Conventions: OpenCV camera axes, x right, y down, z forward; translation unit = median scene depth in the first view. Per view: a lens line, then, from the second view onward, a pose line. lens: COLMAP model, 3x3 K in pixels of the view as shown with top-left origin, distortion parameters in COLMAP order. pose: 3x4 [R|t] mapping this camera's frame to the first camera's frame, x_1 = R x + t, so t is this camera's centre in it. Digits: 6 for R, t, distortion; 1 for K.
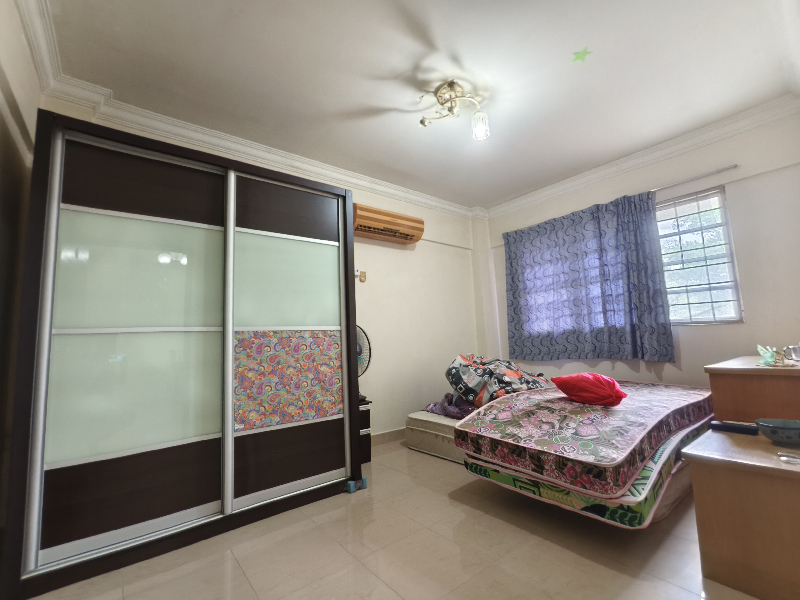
lens RADIAL K [[360.5, 0, 400.0], [0, 360.5, 300.0], [0, 0, 1]] dist [-0.049548, 0.037961]
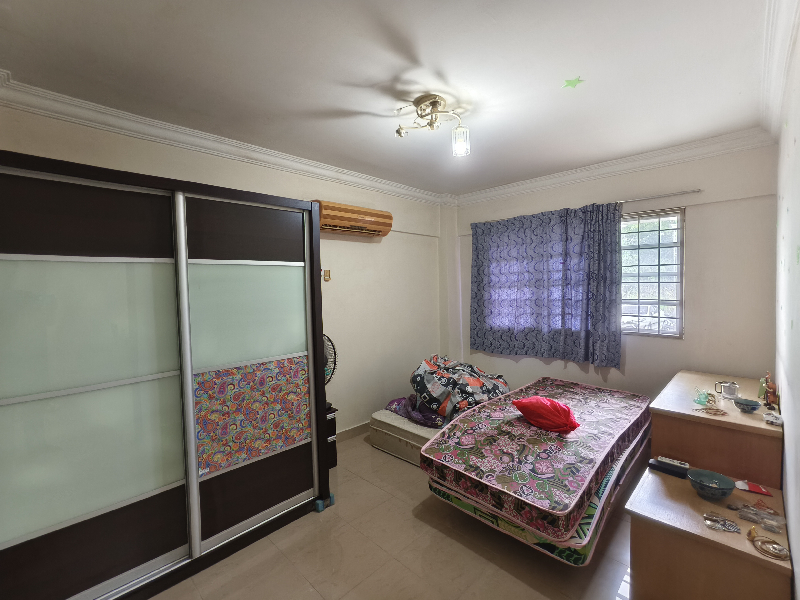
lens RADIAL K [[360.5, 0, 400.0], [0, 360.5, 300.0], [0, 0, 1]] dist [-0.049548, 0.037961]
pose [[0.993076, 0.016249, 0.116346, -0.033123], [-0.033567, 0.988347, 0.148471, -0.220278], [-0.112578, -0.151349, 0.982049, 0.047320]]
